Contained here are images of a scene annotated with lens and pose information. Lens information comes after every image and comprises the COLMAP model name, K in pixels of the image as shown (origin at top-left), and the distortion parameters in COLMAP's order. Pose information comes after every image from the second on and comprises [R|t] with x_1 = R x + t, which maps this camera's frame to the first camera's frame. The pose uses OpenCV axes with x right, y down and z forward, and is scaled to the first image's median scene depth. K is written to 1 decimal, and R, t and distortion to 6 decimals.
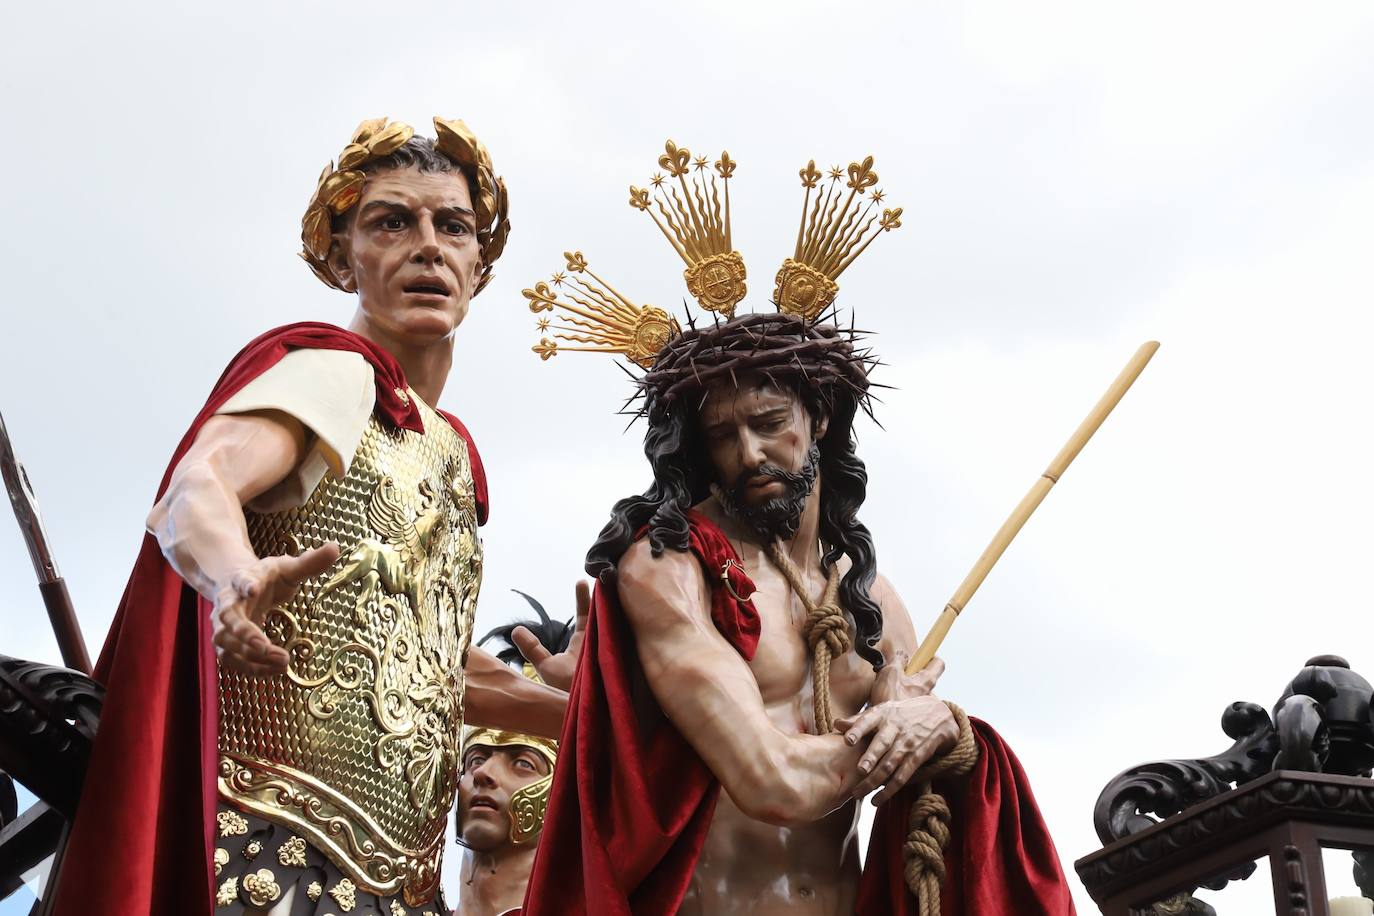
lens RADIAL K [[3790.6, 0, 687.0], [0, 3790.6, 458.0], [0, 0, 1]] dist [0.536983, 0.323356]
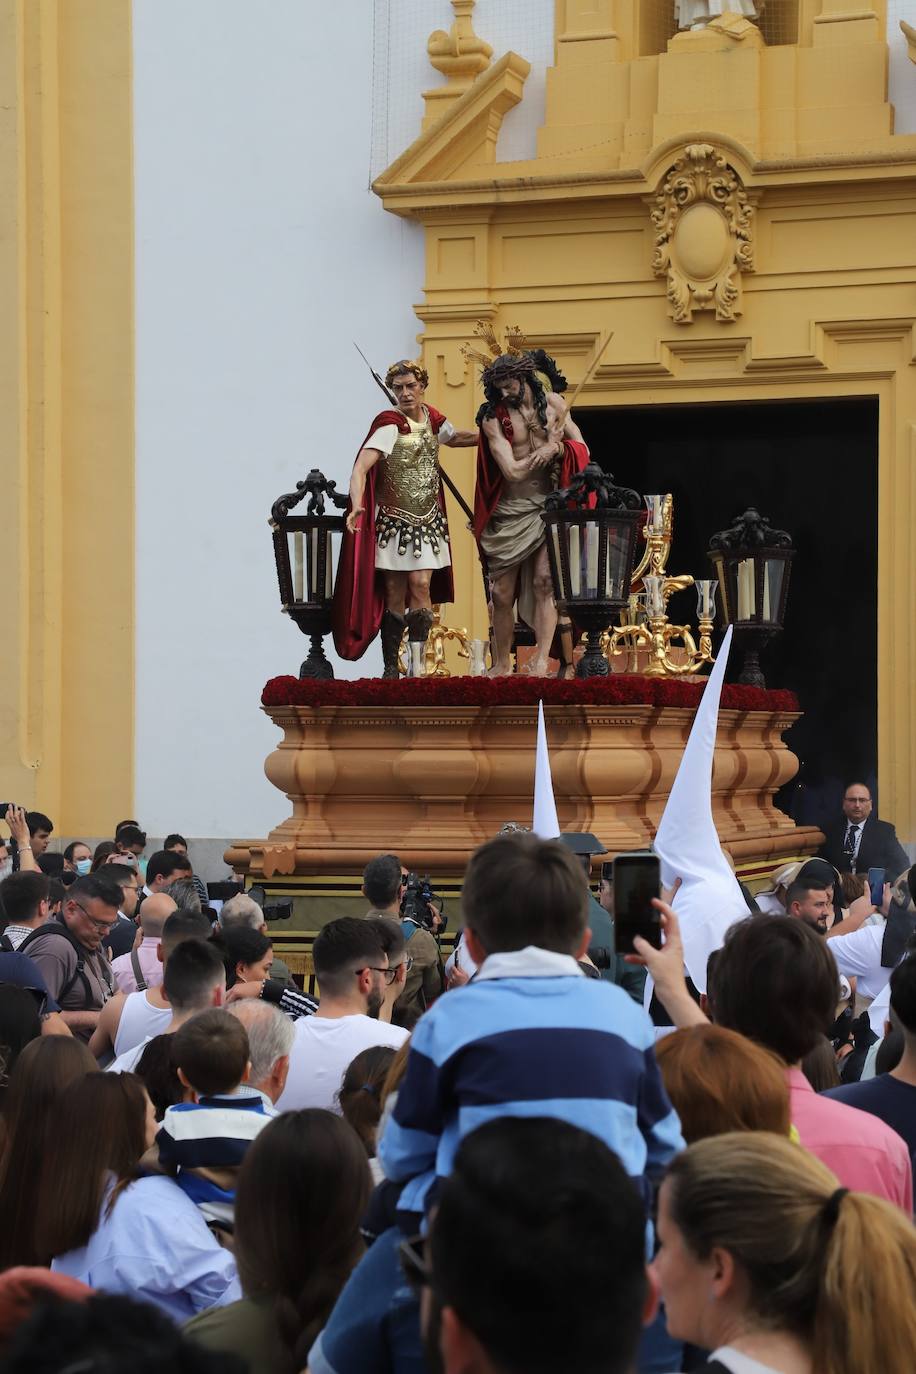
lens RADIAL K [[3198.0, 0, 458.0], [0, 3198.0, 687.0], [0, 0, 1]] dist [0.448240, 0.039102]
pose [[0.905984, -0.029988, -0.422249, 1.566767], [0.235366, 0.864772, 0.443589, -1.405408], [0.351847, -0.501268, 0.790528, -2.184191]]
